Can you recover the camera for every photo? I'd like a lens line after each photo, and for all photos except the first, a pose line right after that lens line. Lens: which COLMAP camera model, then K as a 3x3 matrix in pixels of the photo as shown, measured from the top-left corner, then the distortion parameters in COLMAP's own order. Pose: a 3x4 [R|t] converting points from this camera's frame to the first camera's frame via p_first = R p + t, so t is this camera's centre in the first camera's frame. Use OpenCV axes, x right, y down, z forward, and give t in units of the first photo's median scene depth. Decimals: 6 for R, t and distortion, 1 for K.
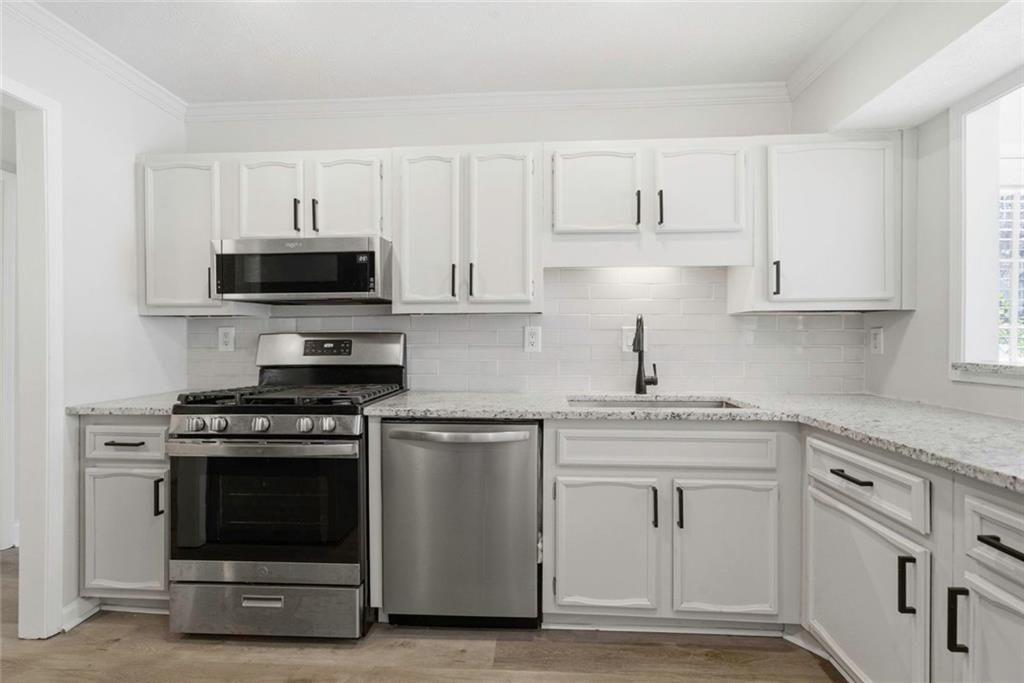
lens RADIAL K [[485.8, 0, 510.5], [0, 485.8, 331.8], [0, 0, 1]] dist [-0.031657, 0.018617]
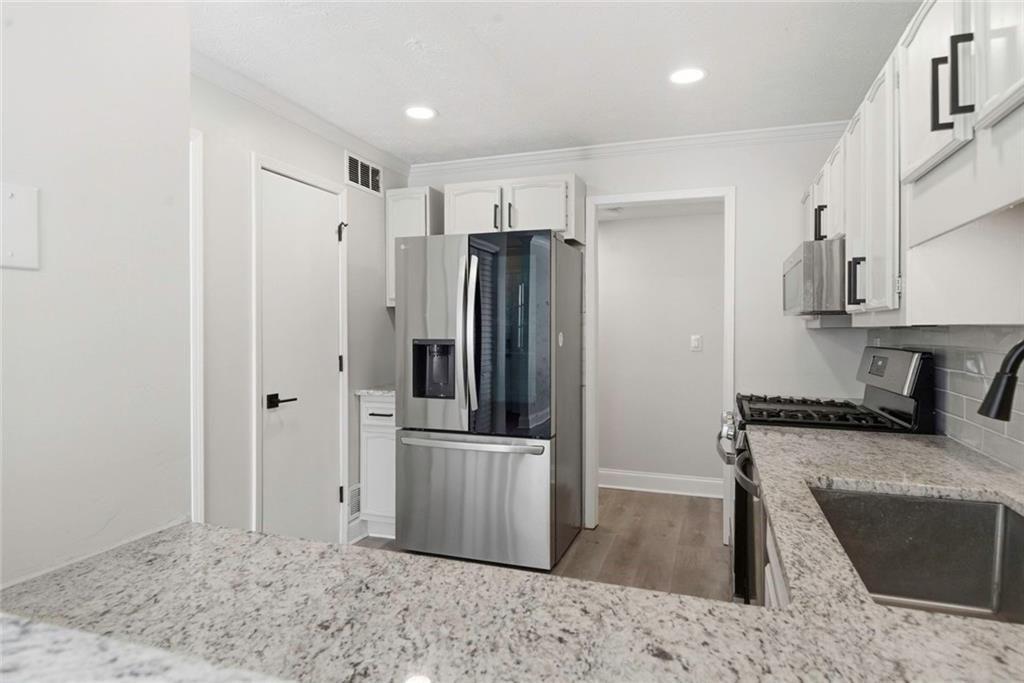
lens RADIAL K [[581.9, 0, 513.3], [0, 581.9, 331.3], [0, 0, 1]] dist [0.001165, 0.000490]
pose [[-0.279806, 0.001710, -0.960055, 0.947480], [0.006973, 0.999976, -0.000252, -0.038940], [0.960031, -0.006765, -0.279811, 0.840816]]
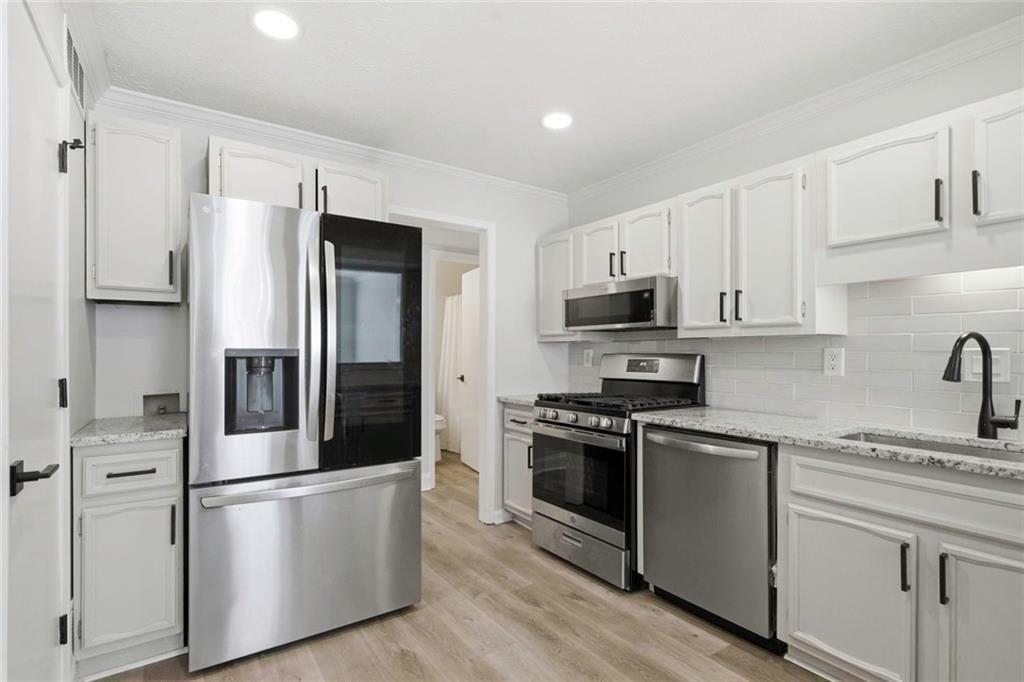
lens RADIAL K [[488.4, 0, 502.3], [0, 488.4, 345.8], [0, 0, 1]] dist [0.000350, 0.001323]
pose [[0.605902, -0.008265, -0.795496, 0.502562], [0.005470, 0.999966, -0.006222, -0.016183], [0.795521, -0.000582, 0.605926, -0.059659]]
